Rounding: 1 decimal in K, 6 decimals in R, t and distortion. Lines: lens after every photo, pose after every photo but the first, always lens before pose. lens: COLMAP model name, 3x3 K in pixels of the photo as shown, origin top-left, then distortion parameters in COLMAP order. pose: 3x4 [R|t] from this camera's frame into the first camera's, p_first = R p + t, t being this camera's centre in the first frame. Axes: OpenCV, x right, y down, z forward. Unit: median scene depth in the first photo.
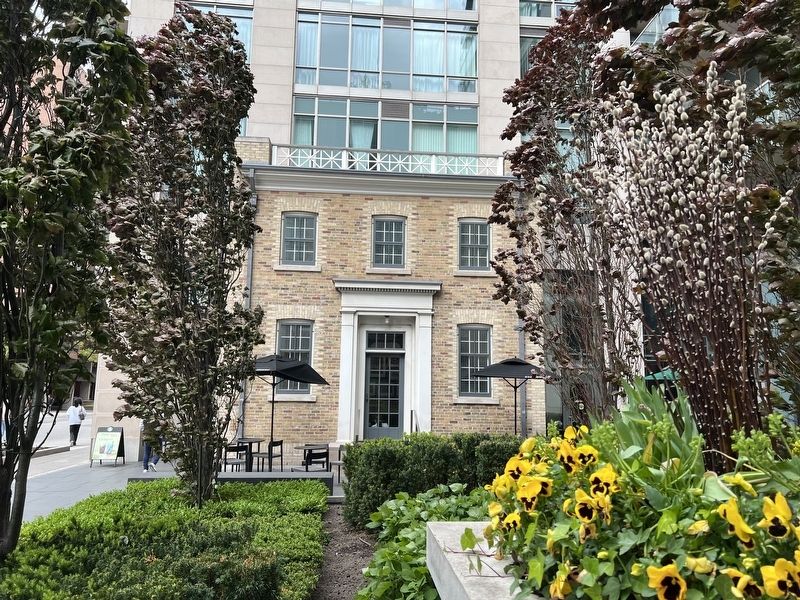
lens RADIAL K [[683.6, 0, 400.8], [0, 683.6, 298.8], [0, 0, 1]] dist [0.038493, -0.001221]
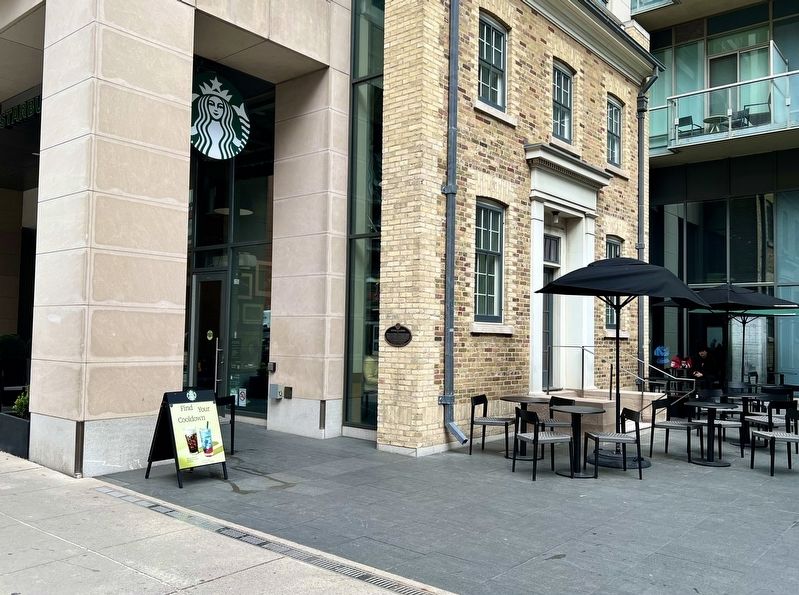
lens RADIAL K [[682.8, 0, 399.1], [0, 682.8, 299.5], [0, 0, 1]] dist [0.038493, -0.001221]
pose [[0.718840, 0.038306, 0.694120, -0.621400], [-0.139888, 0.986027, 0.090453, 0.072922], [-0.680956, -0.162120, 0.714154, 0.607672]]
